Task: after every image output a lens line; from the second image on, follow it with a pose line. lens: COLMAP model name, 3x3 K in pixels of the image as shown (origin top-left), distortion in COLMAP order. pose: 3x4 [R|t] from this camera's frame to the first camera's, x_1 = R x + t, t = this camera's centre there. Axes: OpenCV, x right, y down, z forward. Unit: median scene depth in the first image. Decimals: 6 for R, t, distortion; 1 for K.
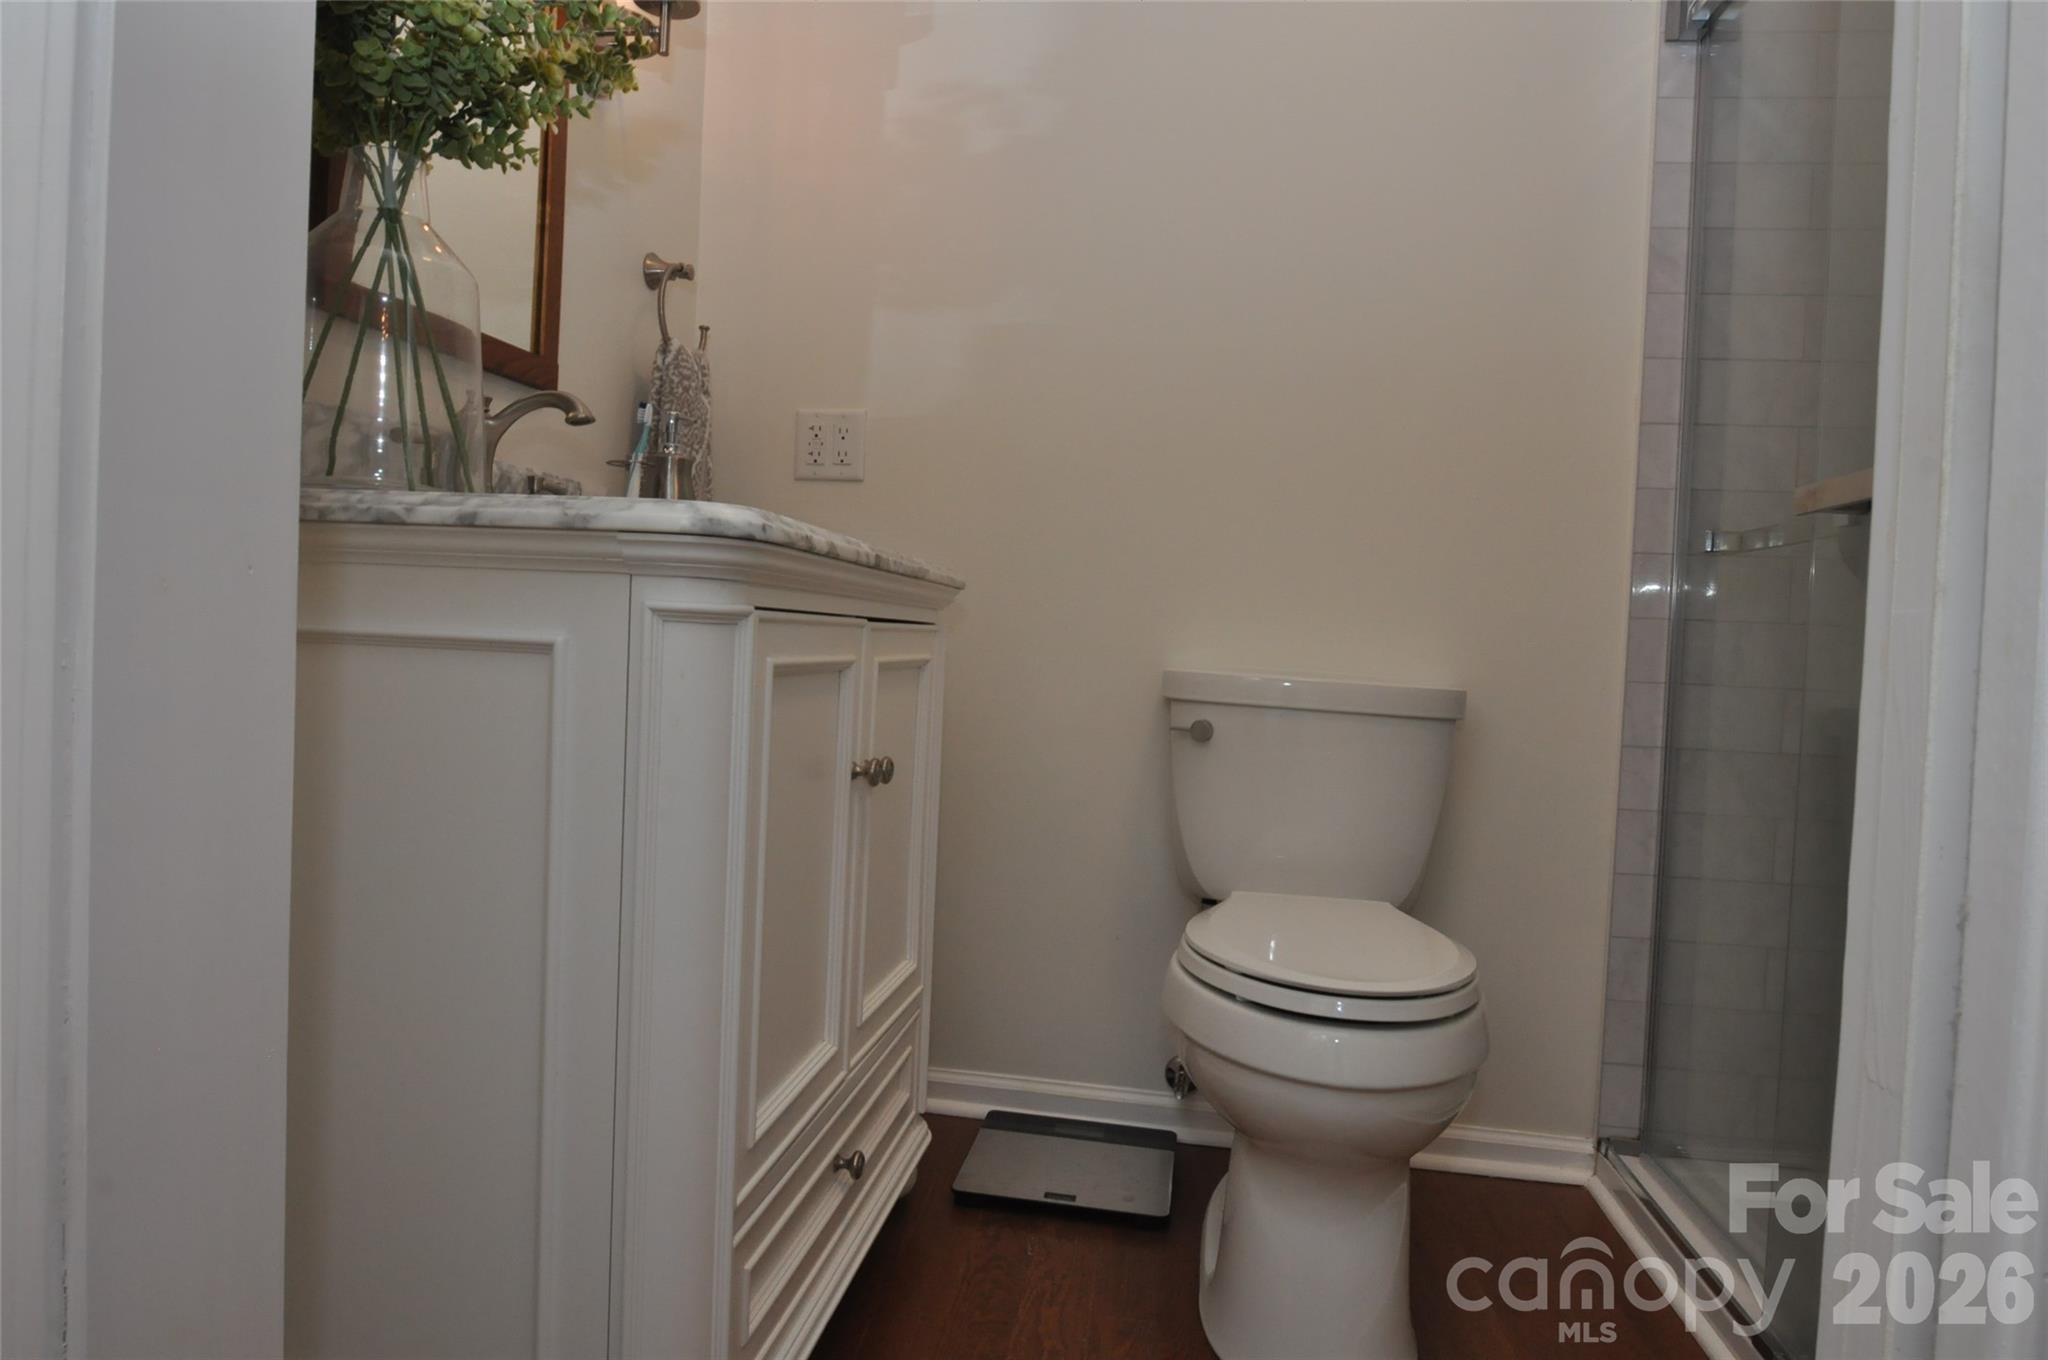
lens RADIAL K [[1246.9, 0, 1023.8], [0, 1246.9, 675.0], [0, 0, 1]] dist [-0.007730, -0.007589]
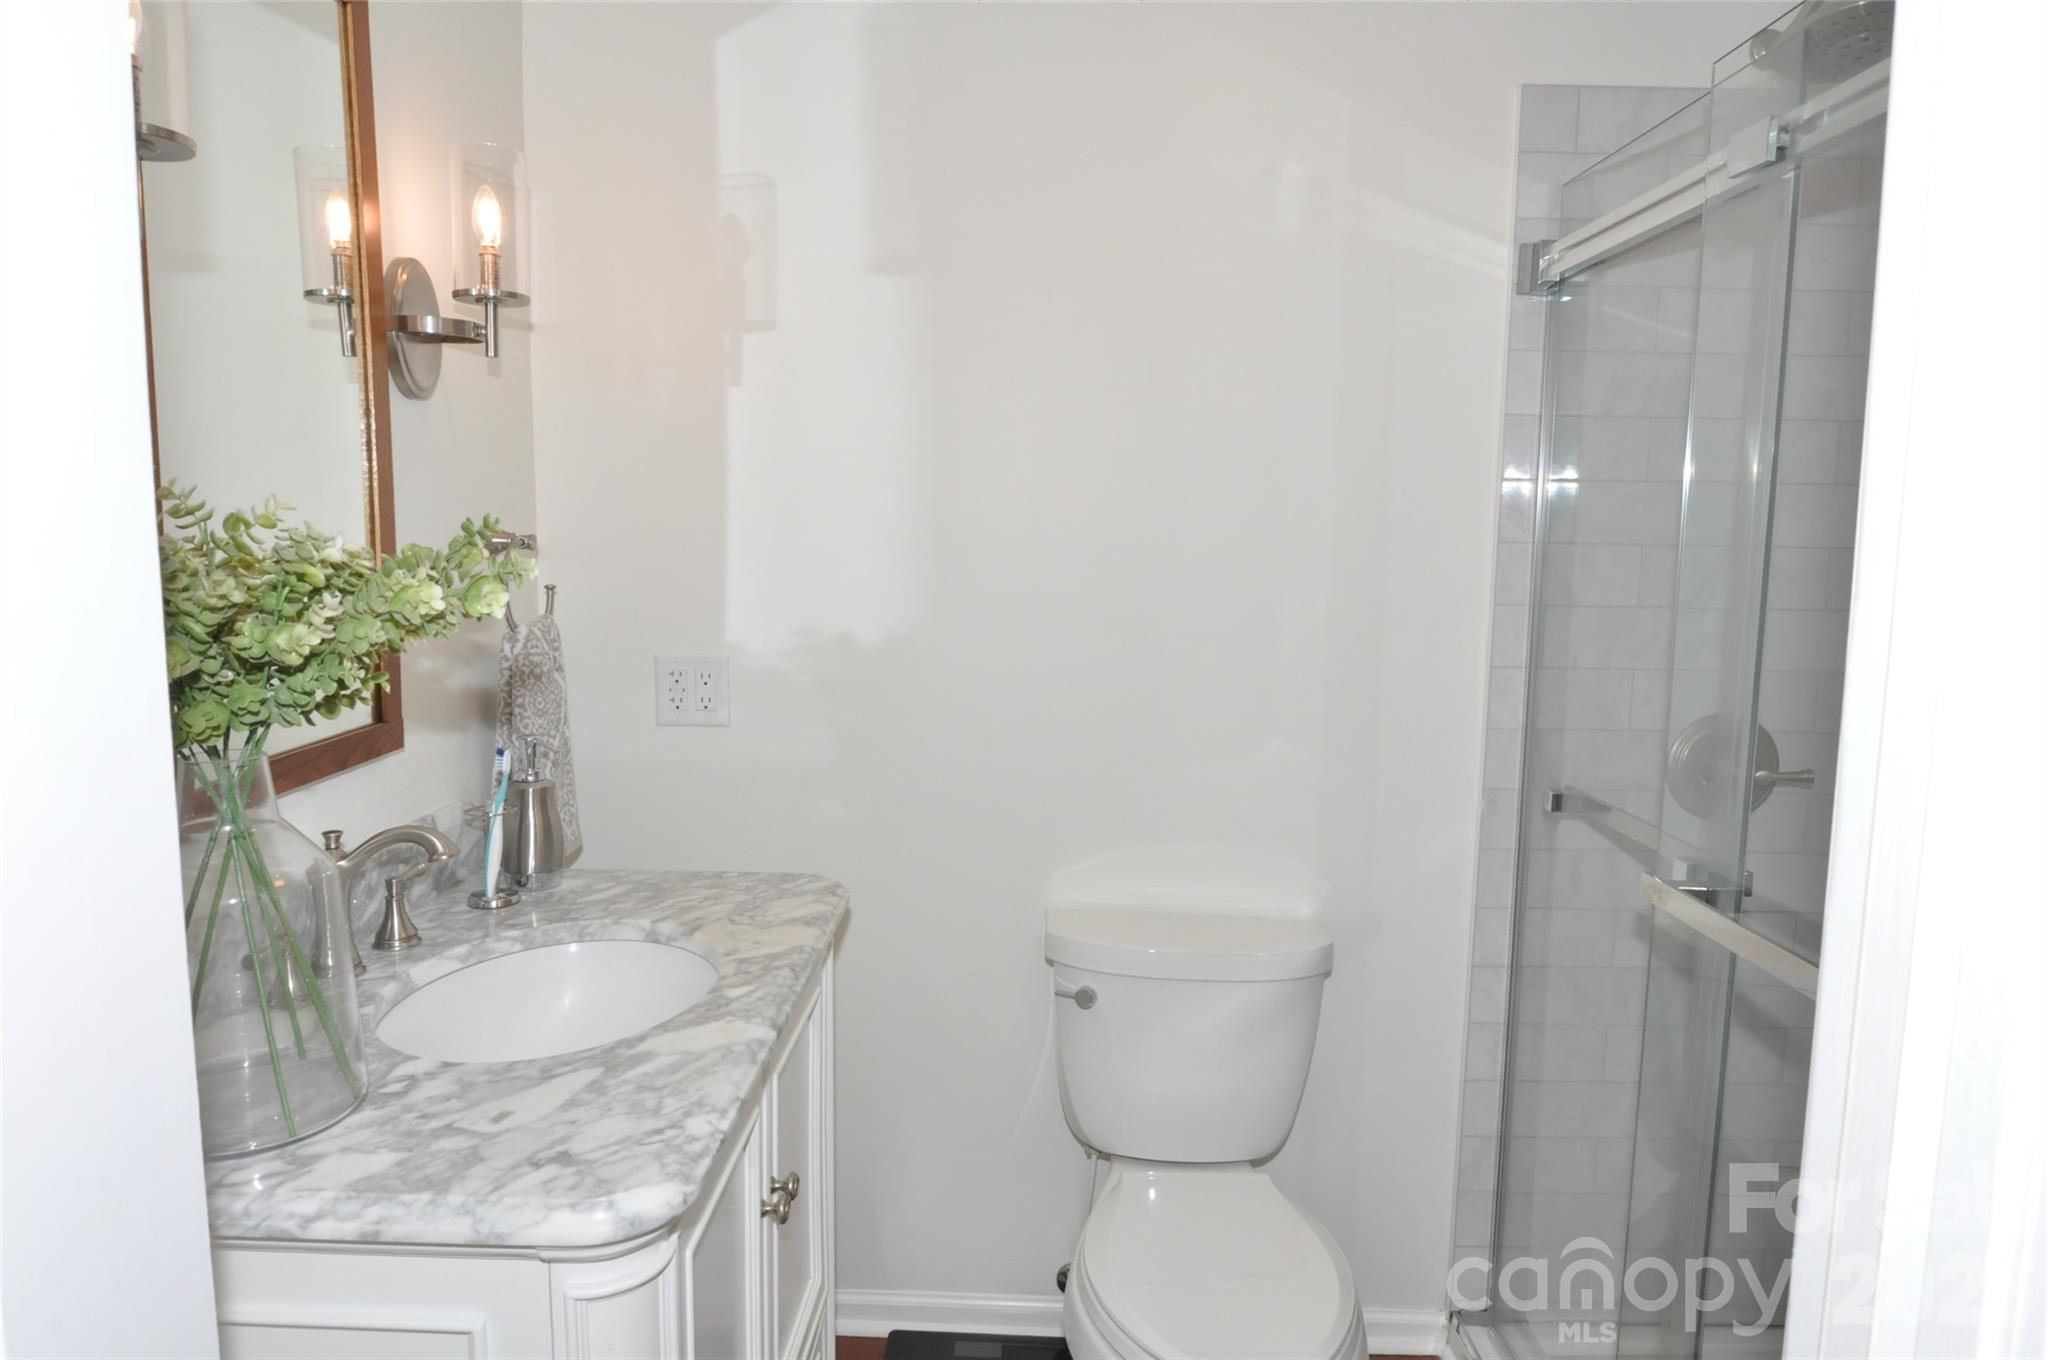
lens RADIAL K [[1246.9, 0, 1018.7], [0, 1246.9, 678.7], [0, 0, 1]] dist [-0.007730, -0.007589]
pose [[0.991579, -0.047866, 0.120337, -0.022530], [0.035328, 0.993923, 0.104251, -0.314866], [-0.124595, -0.099122, 0.987244, 0.017823]]
